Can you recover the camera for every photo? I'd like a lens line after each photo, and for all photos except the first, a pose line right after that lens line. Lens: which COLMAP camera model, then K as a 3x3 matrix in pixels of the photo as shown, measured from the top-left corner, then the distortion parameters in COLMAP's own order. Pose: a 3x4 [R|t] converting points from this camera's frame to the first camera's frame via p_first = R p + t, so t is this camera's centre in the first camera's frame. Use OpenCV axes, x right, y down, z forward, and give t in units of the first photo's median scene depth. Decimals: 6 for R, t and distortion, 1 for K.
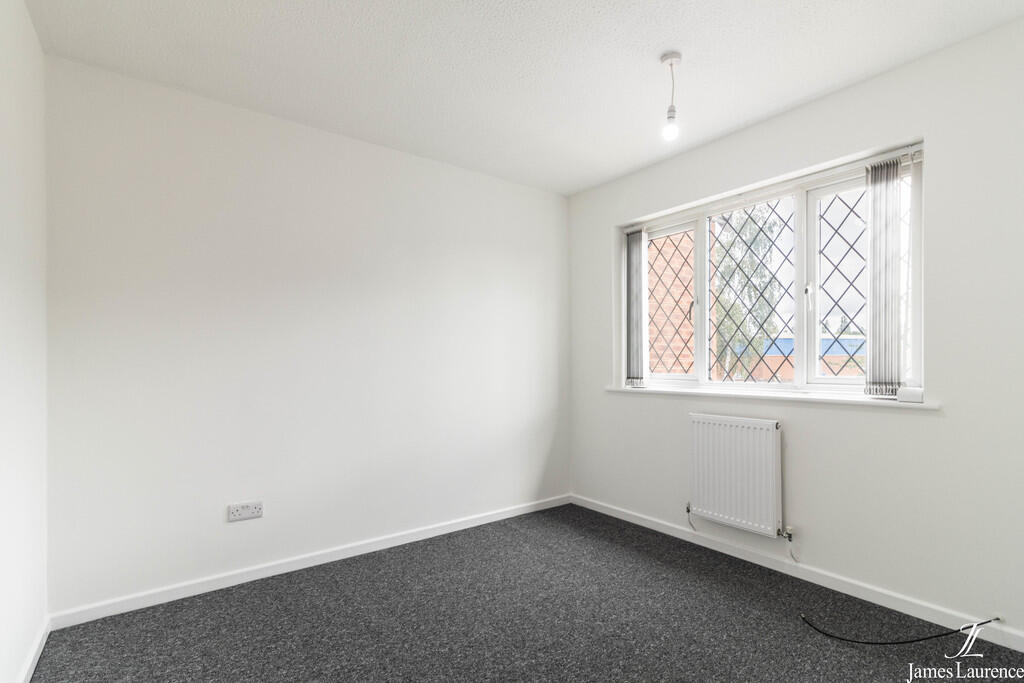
lens RADIAL K [[468.5, 0, 511.1], [0, 468.5, 369.1], [0, 0, 1]] dist [0.000367, 0.000020]
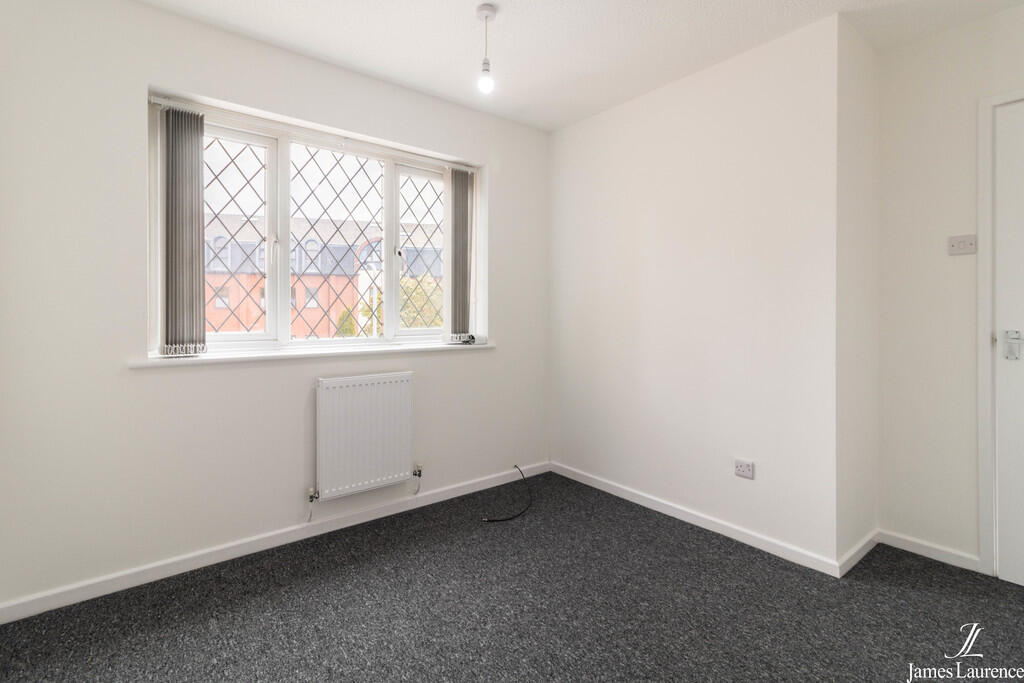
lens RADIAL K [[486.4, 0, 509.9], [0, 486.4, 319.7], [0, 0, 1]] dist [-0.000612, 0.000086]
pose [[-0.025648, -0.005518, 0.999656, -0.499875], [0.016106, 0.999853, 0.005932, -0.010179], [-0.999541, 0.016253, -0.025555, 0.710794]]
